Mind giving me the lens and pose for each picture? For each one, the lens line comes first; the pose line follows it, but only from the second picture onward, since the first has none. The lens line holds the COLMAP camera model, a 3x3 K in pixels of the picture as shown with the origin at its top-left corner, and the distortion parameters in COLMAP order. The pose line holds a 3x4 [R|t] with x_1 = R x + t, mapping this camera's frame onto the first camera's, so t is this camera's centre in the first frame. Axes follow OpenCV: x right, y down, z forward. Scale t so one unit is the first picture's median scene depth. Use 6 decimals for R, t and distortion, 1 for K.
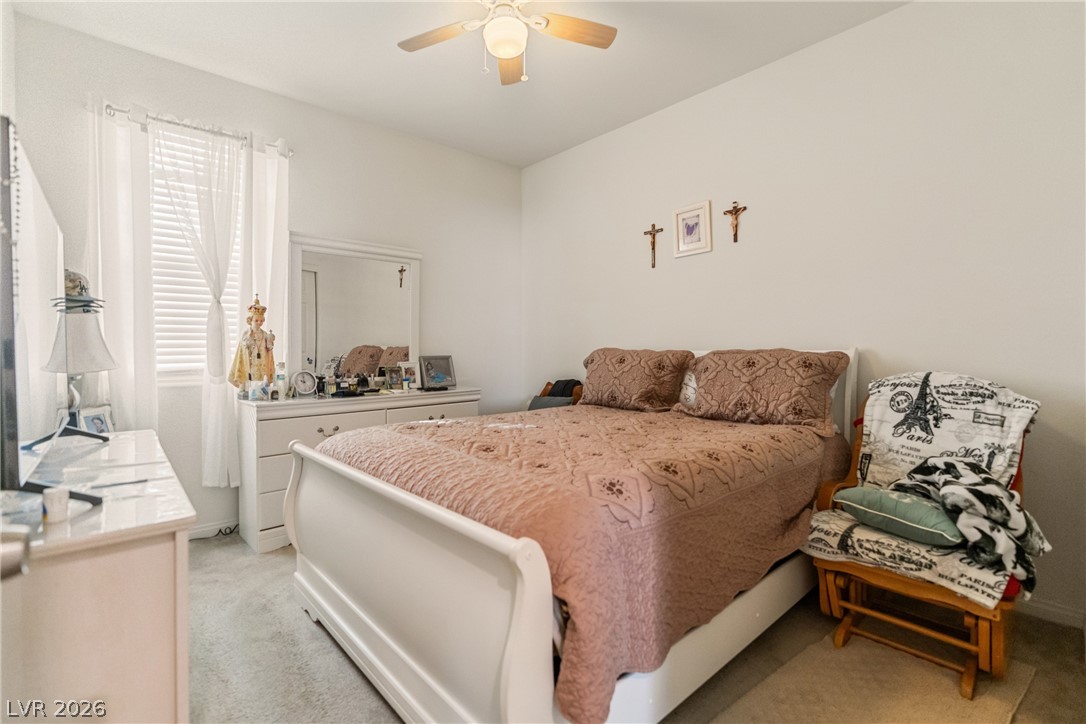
lens RADIAL K [[498.4, 0, 540.5], [0, 498.4, 358.4], [0, 0, 1]] dist [-0.009878, 0.002893]
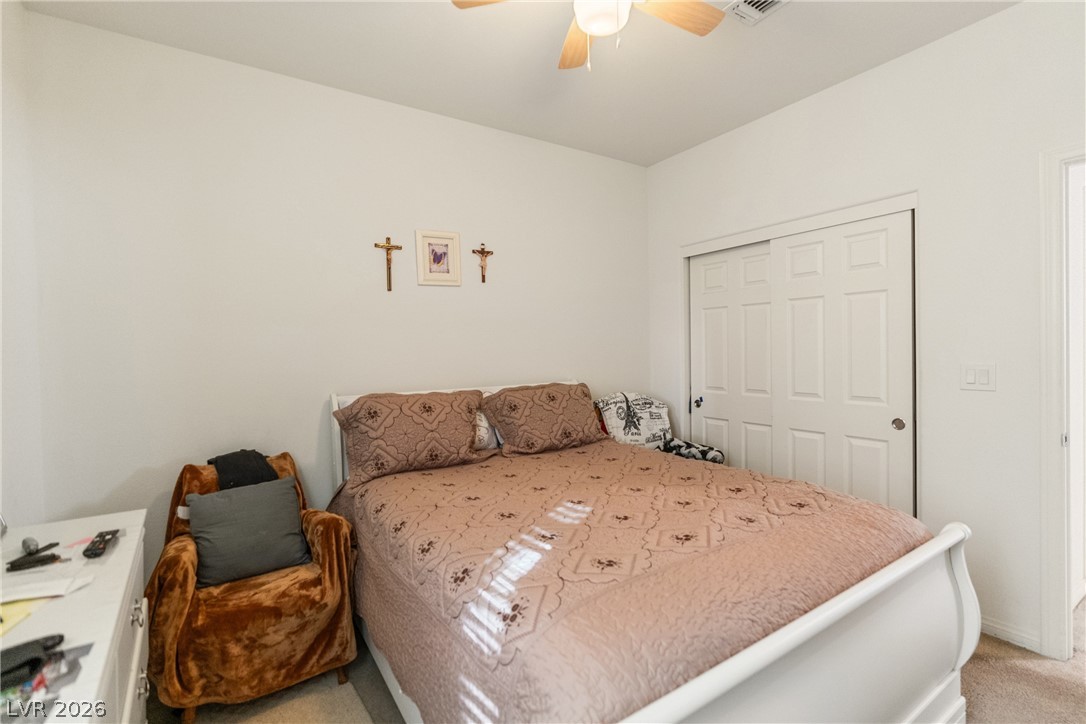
lens RADIAL K [[498.4, 0, 542.8], [0, 498.4, 365.2], [0, 0, 1]] dist [-0.009878, 0.002893]
pose [[0.147397, -0.030352, 0.988612, -0.723453], [0.038510, 0.998947, 0.024927, -0.094337], [-0.988327, 0.034397, 0.148411, 0.838886]]
